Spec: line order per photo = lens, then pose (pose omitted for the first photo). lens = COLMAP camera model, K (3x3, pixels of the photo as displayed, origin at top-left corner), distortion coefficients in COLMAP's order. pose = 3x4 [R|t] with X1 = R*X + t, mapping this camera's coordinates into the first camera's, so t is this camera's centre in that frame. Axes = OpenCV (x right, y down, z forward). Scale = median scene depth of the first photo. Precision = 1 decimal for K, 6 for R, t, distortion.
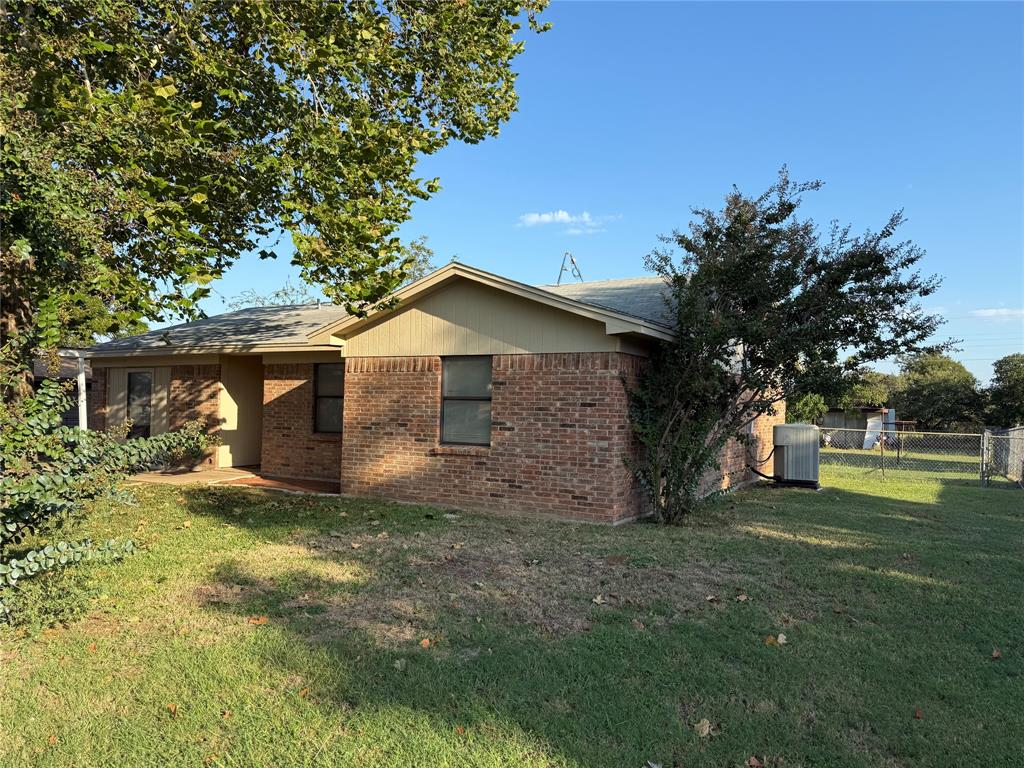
lens RADIAL K [[730.1, 0, 513.8], [0, 730.1, 386.9], [0, 0, 1]] dist [0.083340, -0.091914]
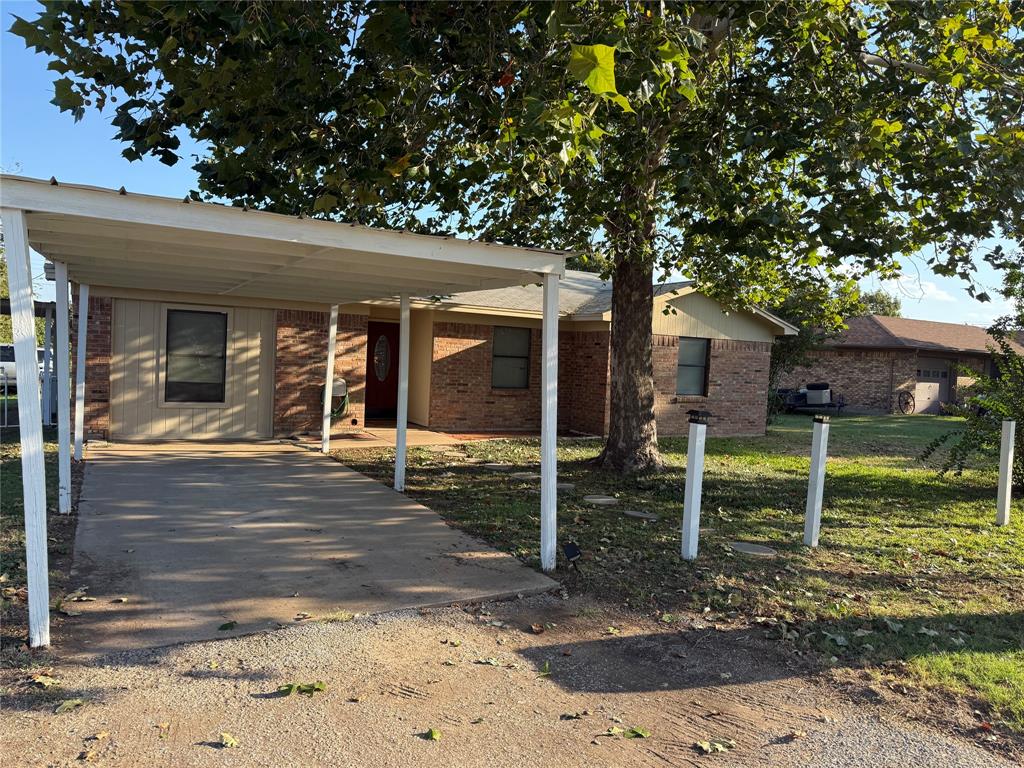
lens RADIAL K [[730.1, 0, 519.3], [0, 730.1, 387.3], [0, 0, 1]] dist [0.083340, -0.091914]
pose [[0.492291, -0.031241, 0.869870, -1.467574], [-0.060100, 0.995751, 0.069775, -0.022433], [-0.868353, -0.086629, 0.488322, 0.517613]]
